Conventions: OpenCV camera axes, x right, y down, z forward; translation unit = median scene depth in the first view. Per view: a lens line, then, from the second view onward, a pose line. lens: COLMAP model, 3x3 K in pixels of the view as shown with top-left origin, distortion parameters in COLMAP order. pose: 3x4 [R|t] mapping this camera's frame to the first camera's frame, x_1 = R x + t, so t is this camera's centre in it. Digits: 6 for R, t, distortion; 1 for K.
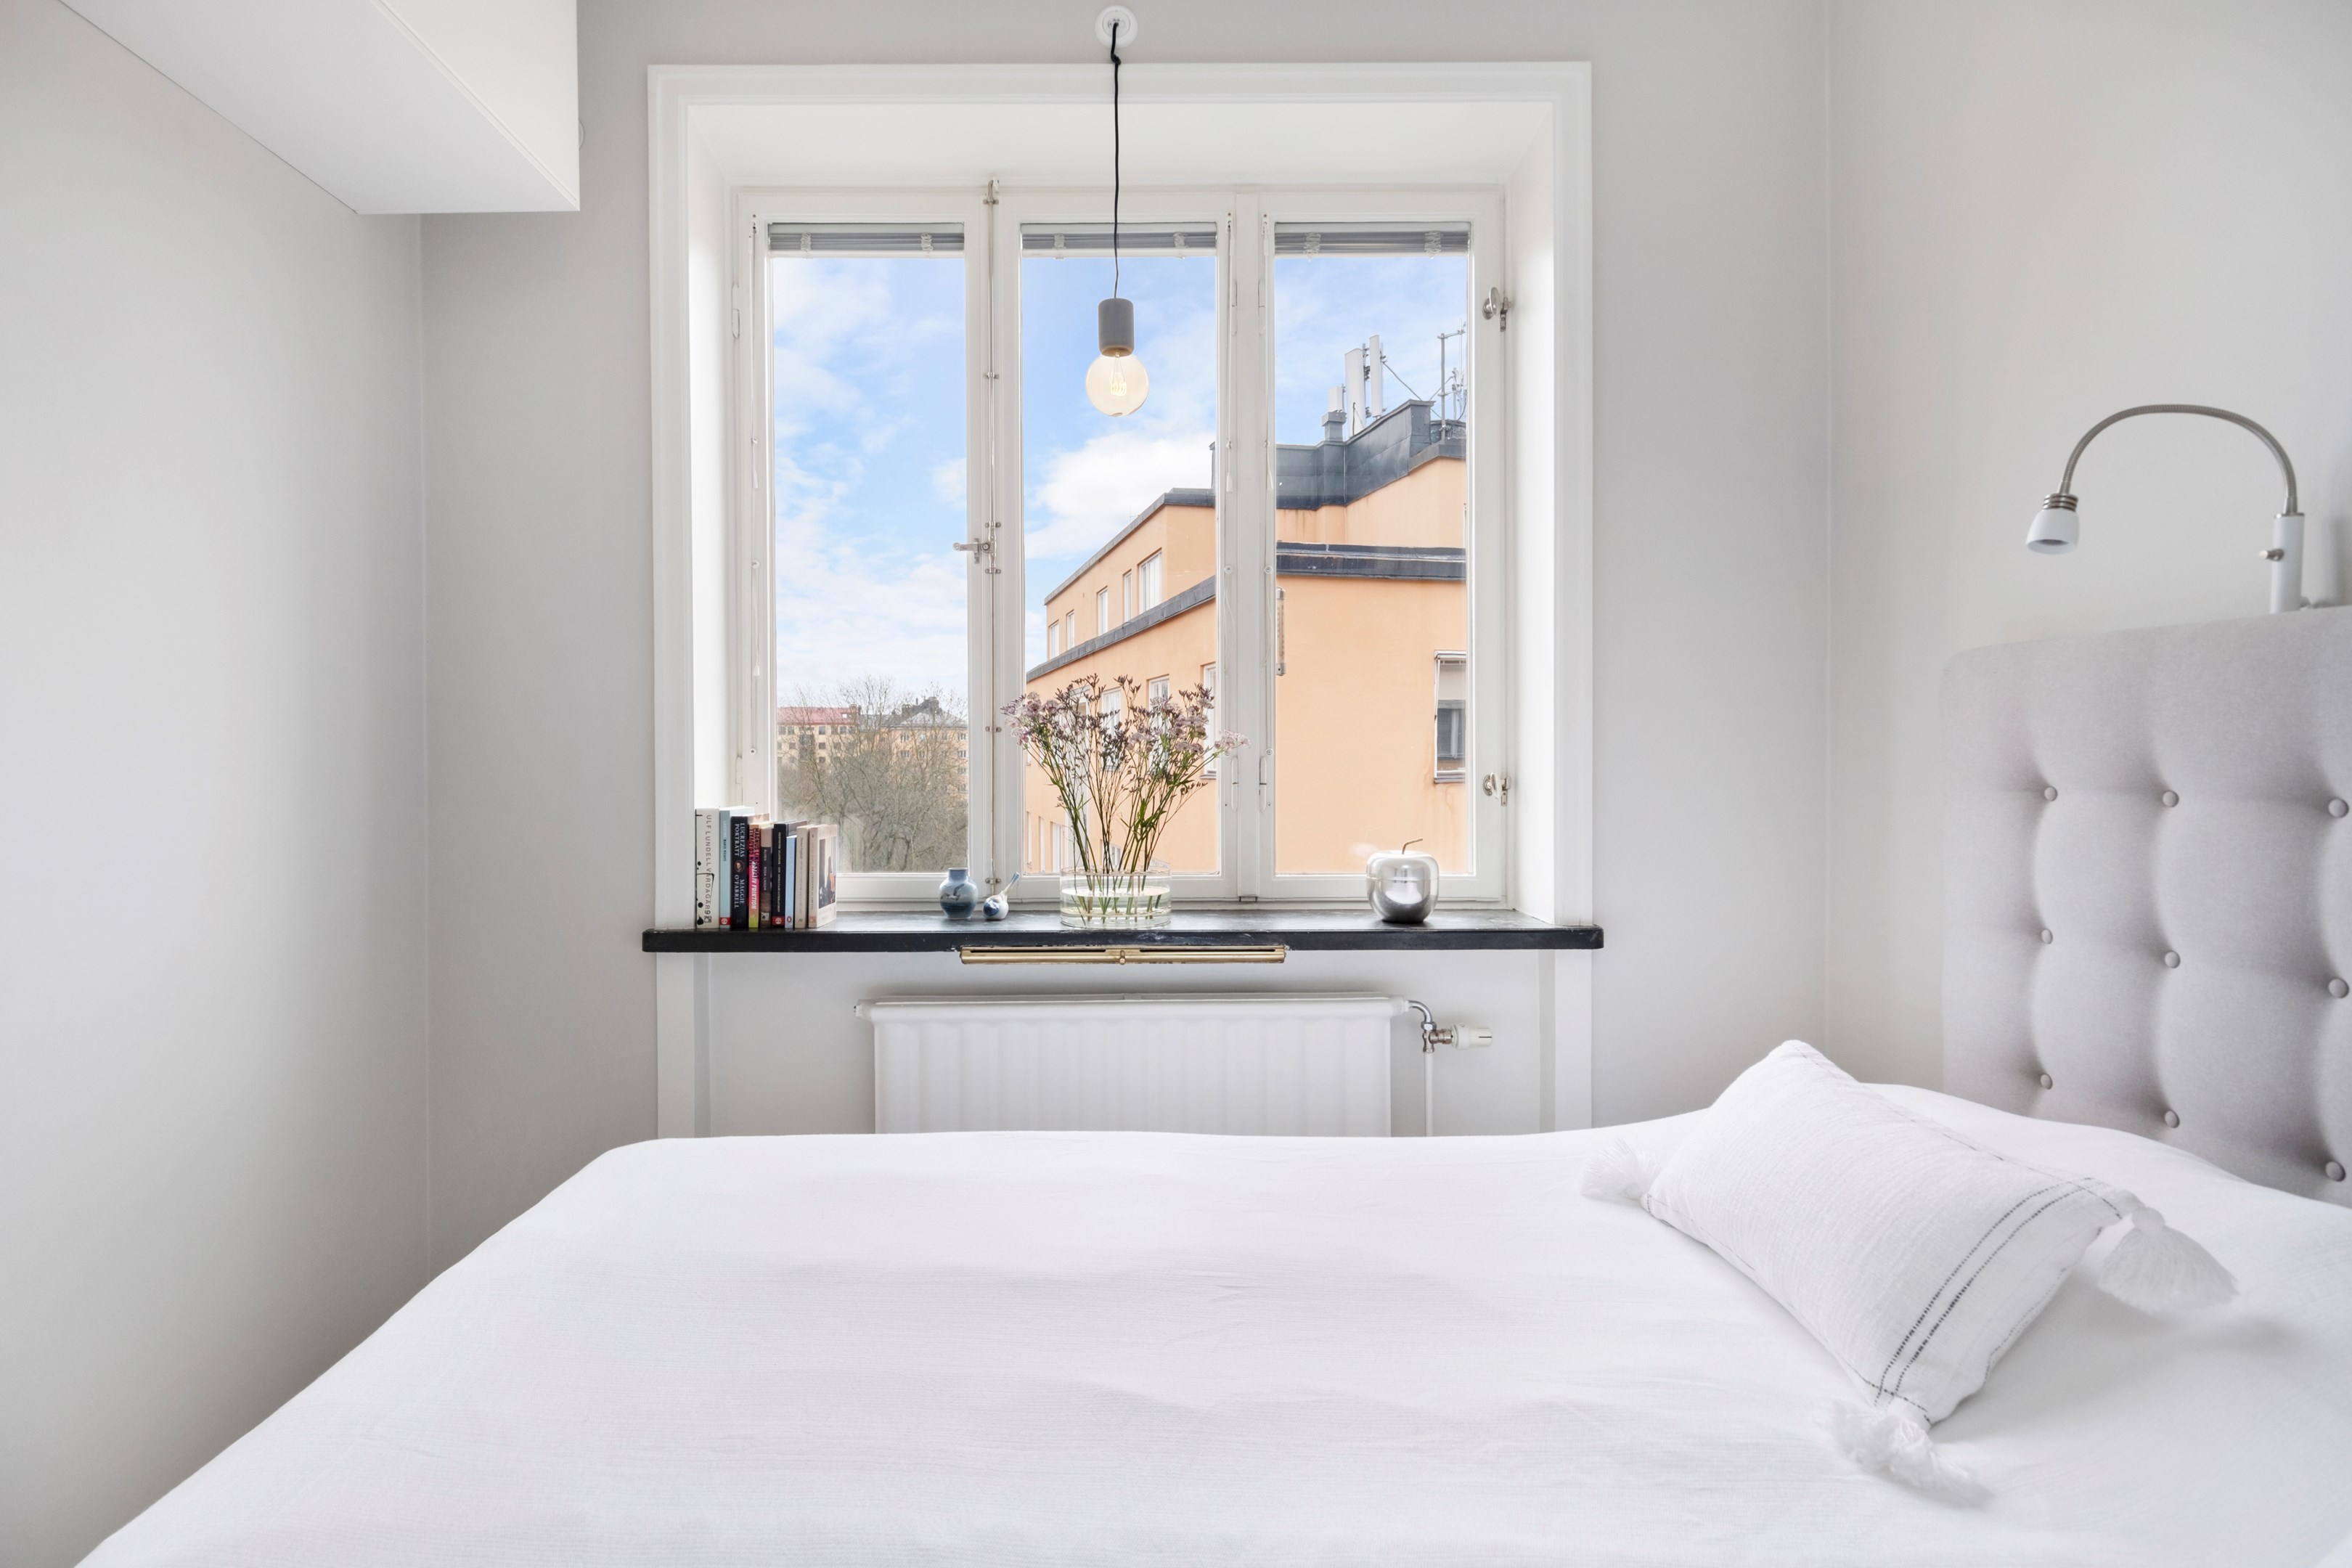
lens RADIAL K [[1215.7, 0, 1137.6], [0, 1215.7, 738.5], [0, 0, 1]] dist [0.004883, -0.001276]
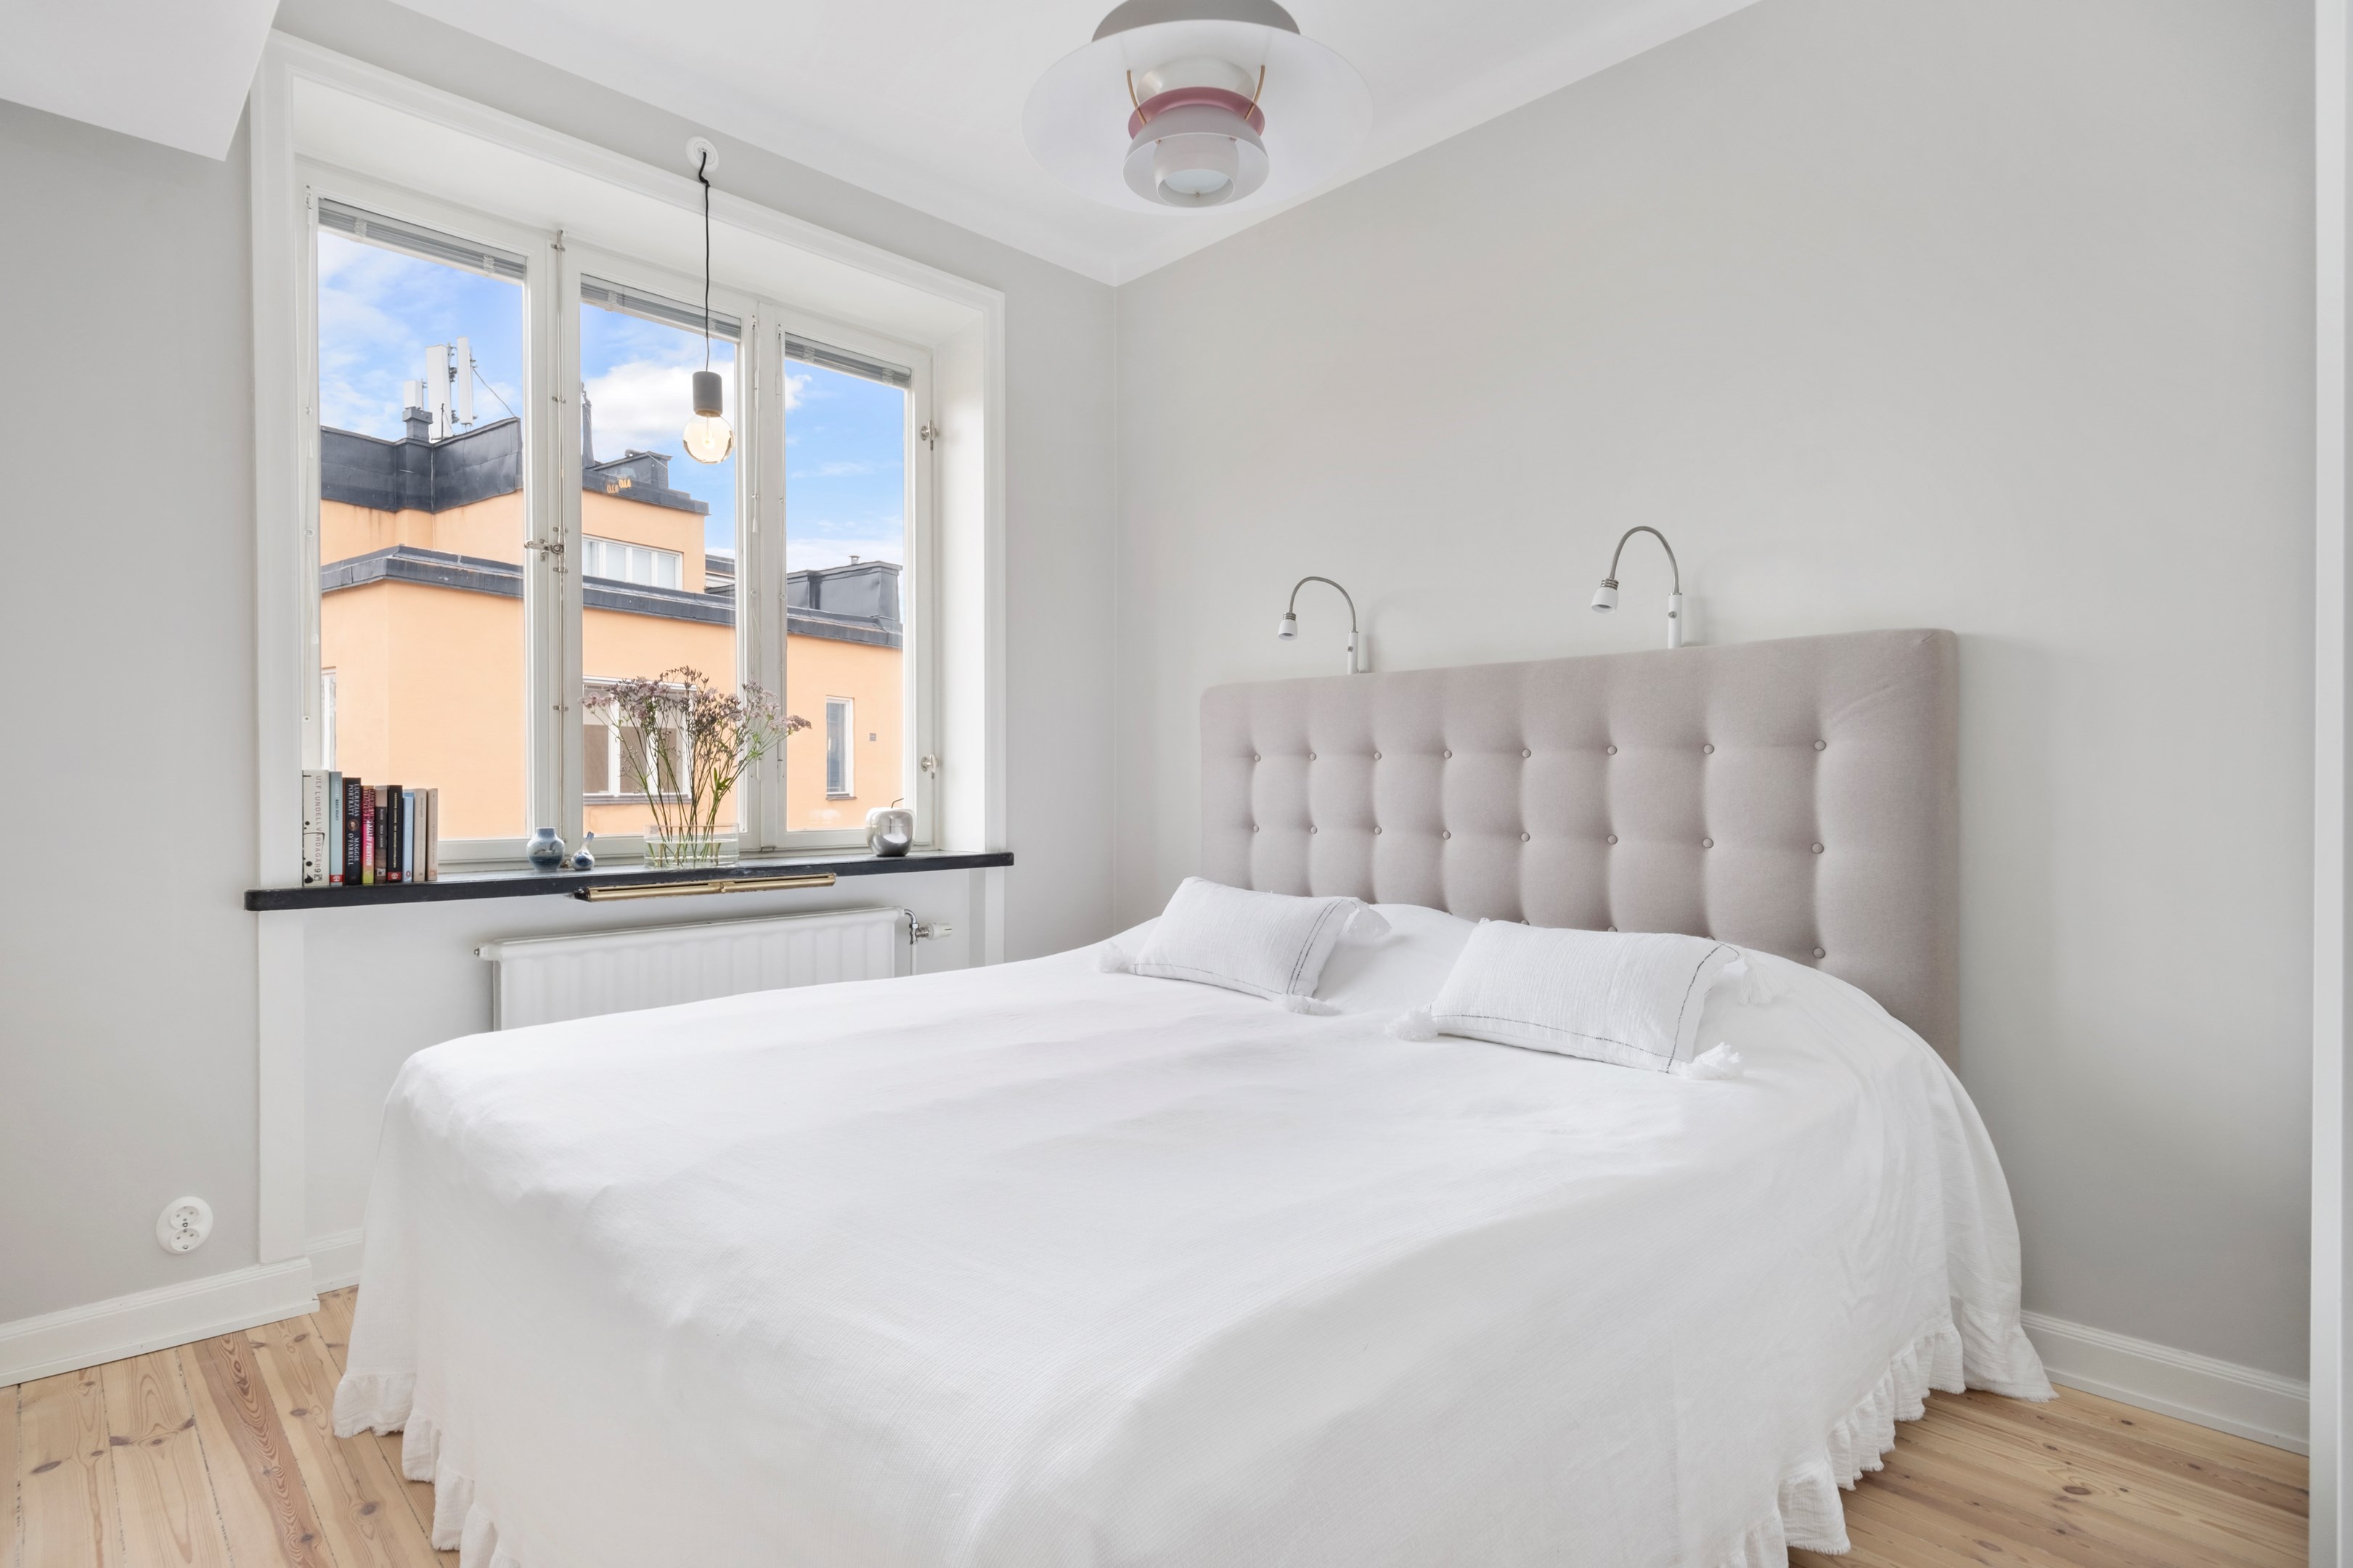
lens RADIAL K [[1205.8, 0, 1123.6], [0, 1205.8, 774.5], [0, 0, 1]] dist [0.001476, 0.000113]
pose [[0.720101, 0.010083, 0.693796, -0.569854], [-0.008526, 0.999948, -0.005684, 0.061730], [-0.693816, -0.001822, 0.720150, -0.205030]]
